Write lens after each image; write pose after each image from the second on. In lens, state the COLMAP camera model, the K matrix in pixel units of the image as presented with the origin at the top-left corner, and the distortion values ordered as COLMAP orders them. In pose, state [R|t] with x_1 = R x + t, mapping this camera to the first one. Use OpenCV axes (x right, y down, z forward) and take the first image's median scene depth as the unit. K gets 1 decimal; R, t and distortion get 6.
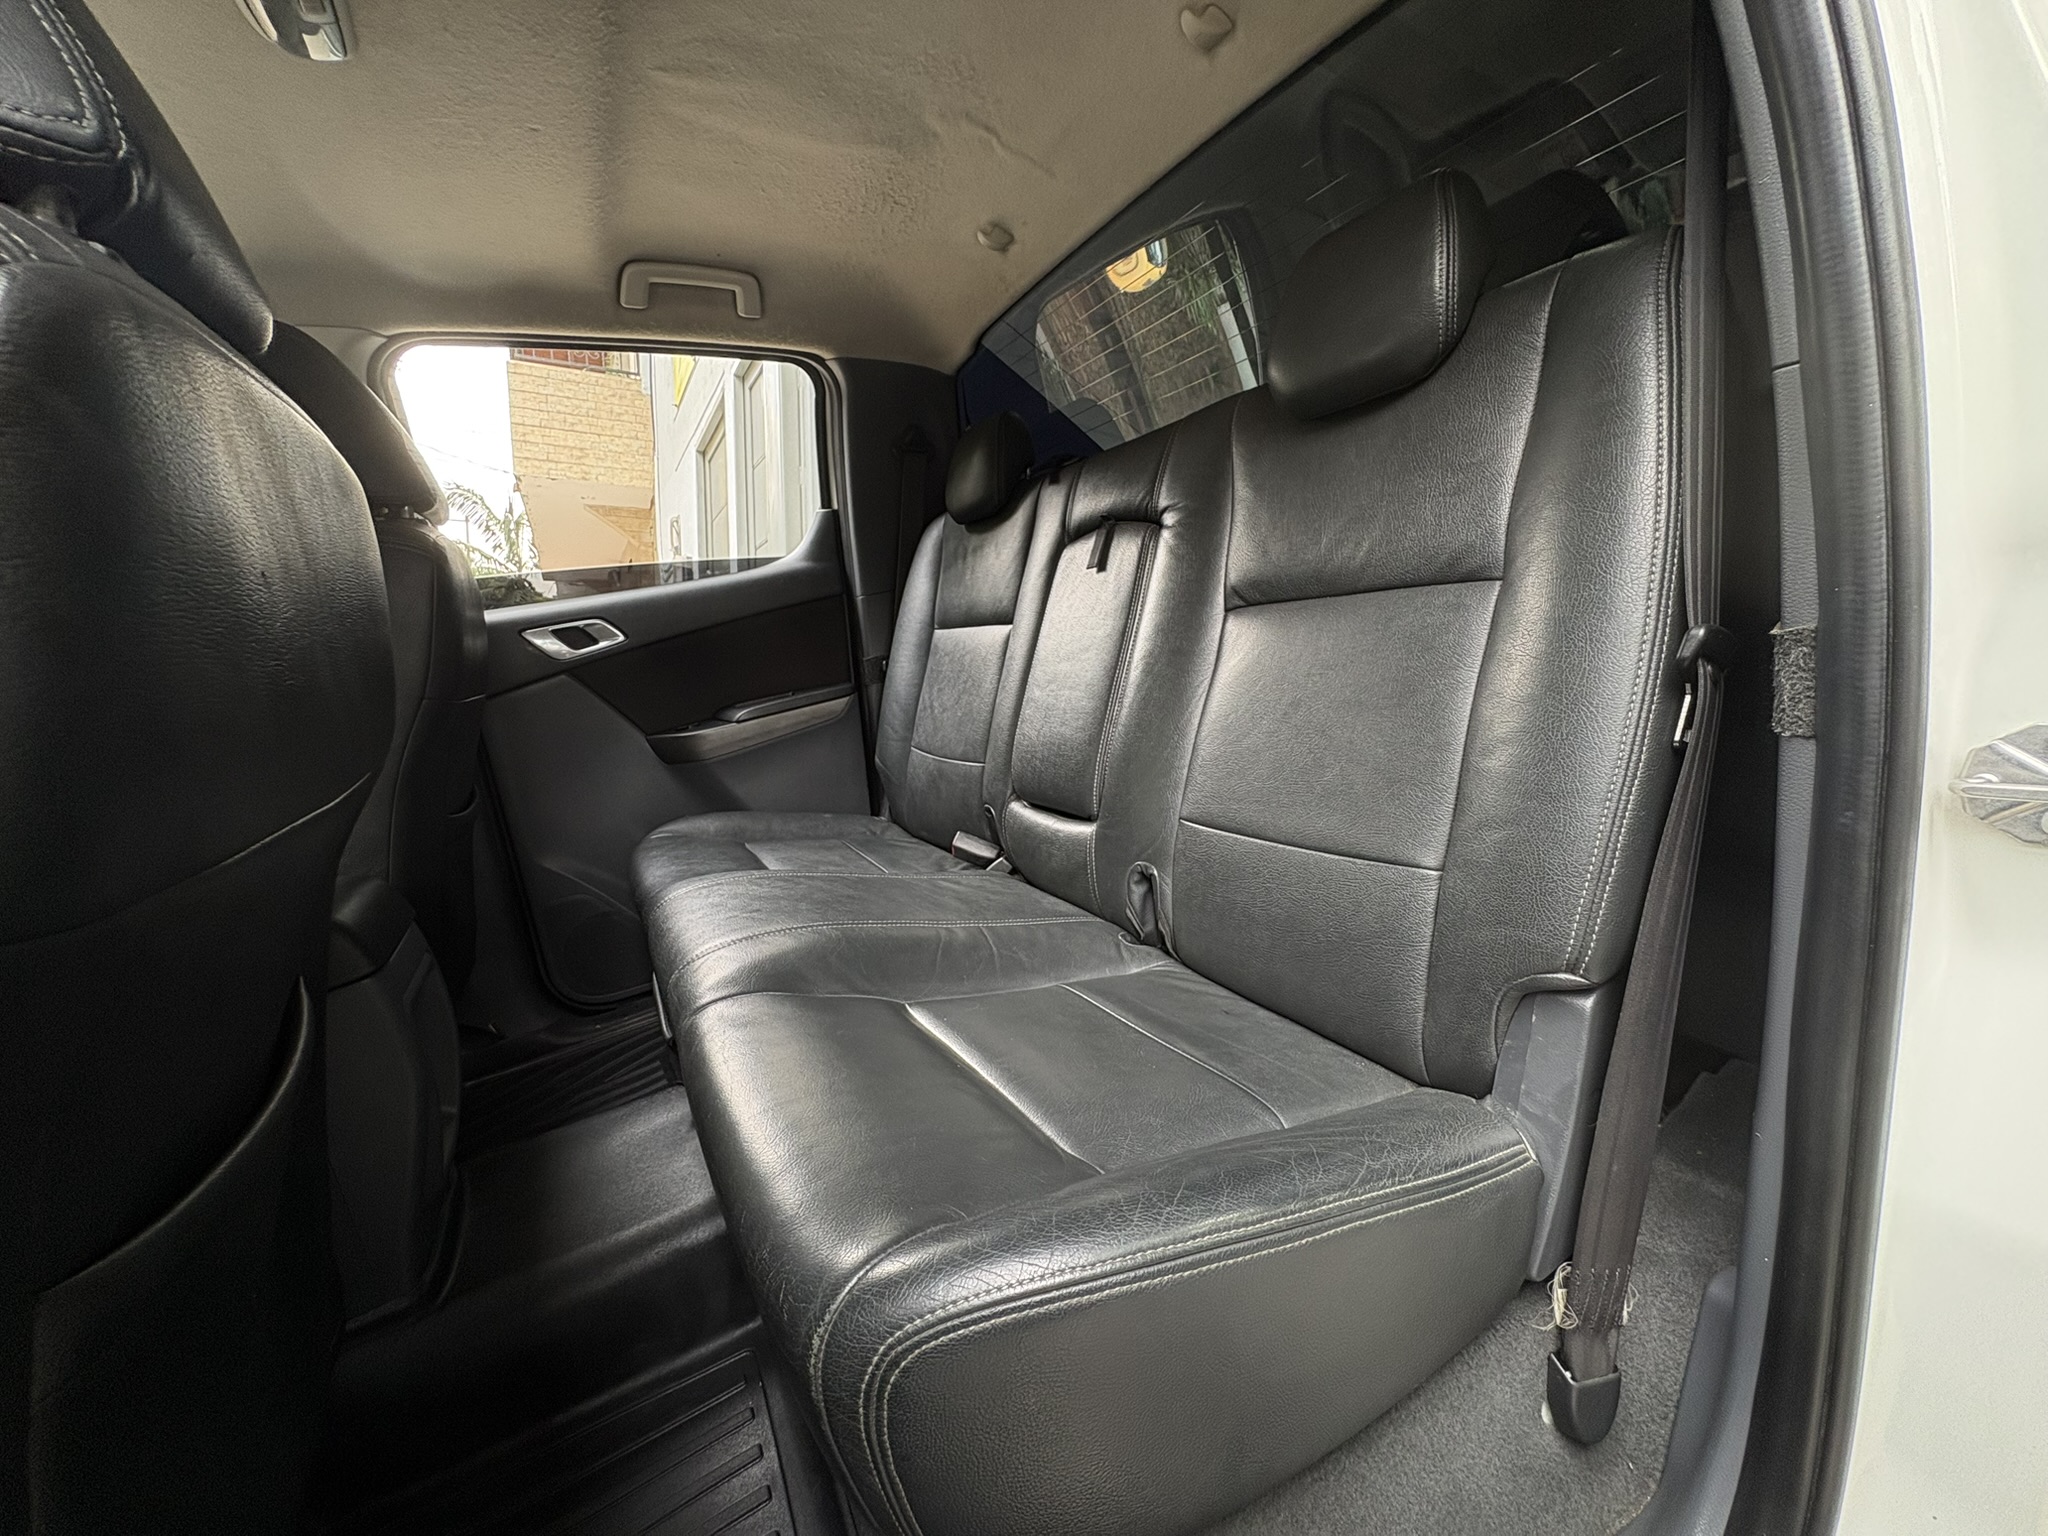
lens RADIAL K [[814.0, 0, 1029.6], [0, 814.0, 775.4], [0, 0, 1]] dist [0.000998, -0.001060]
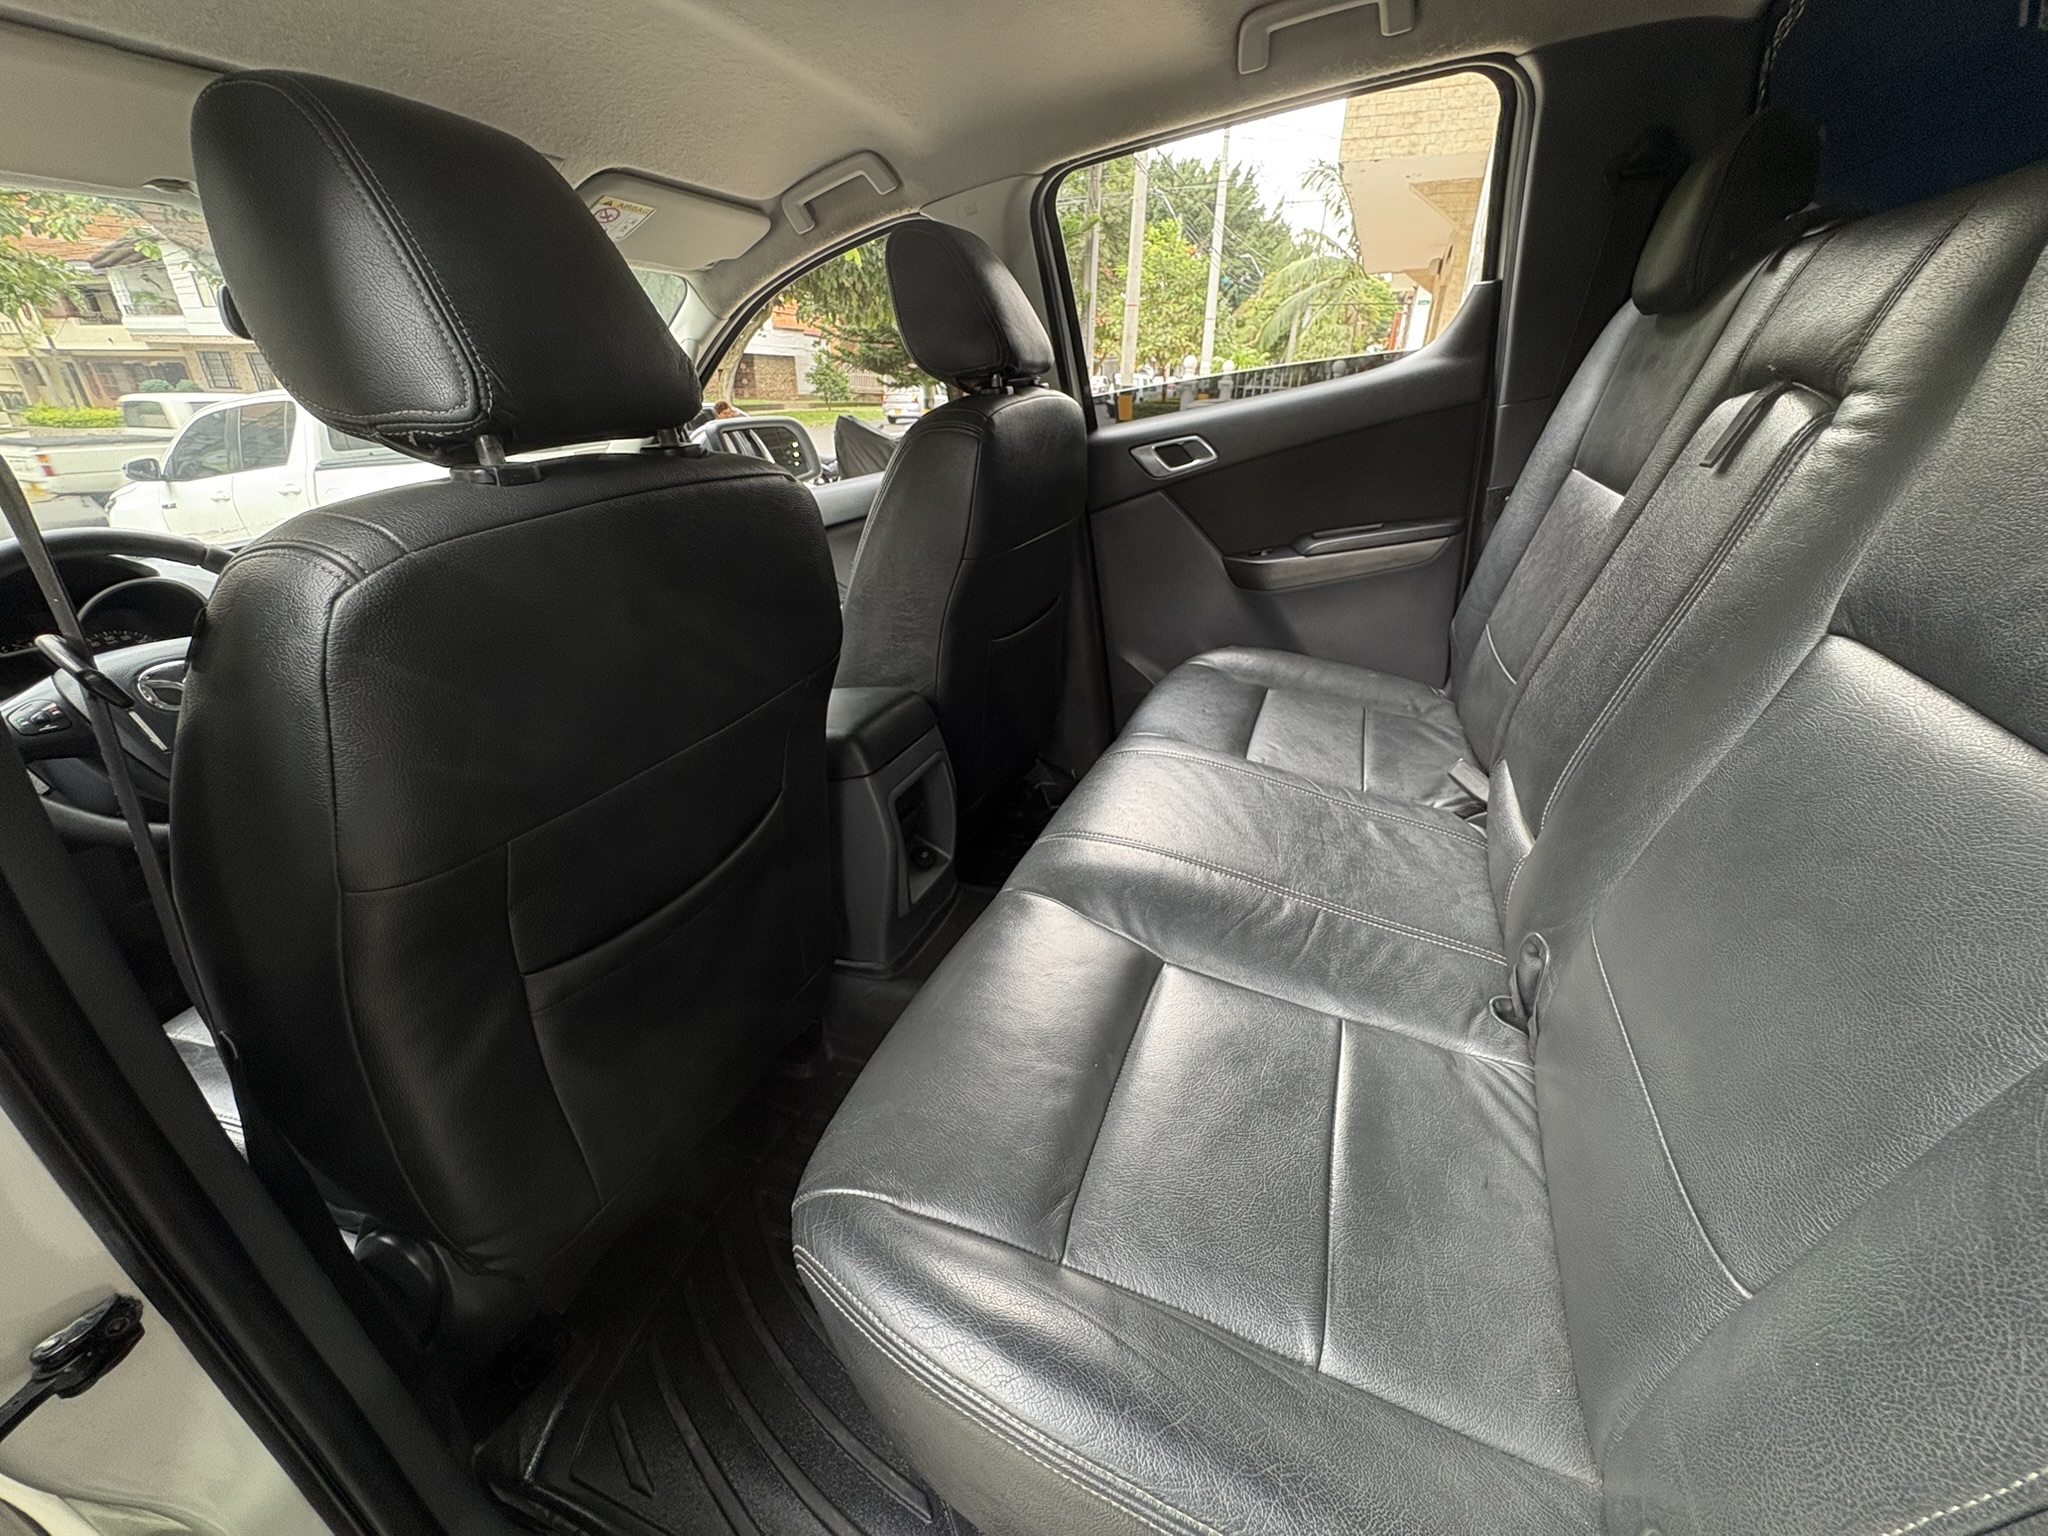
lens RADIAL K [[814.0, 0, 1013.2], [0, 814.0, 788.9], [0, 0, 1]] dist [0.000998, -0.001060]
pose [[0.634382, 0.351311, -0.688578, 0.168158], [-0.102826, 0.921198, 0.375261, -0.134706], [0.766150, -0.167255, 0.620515, 0.112046]]
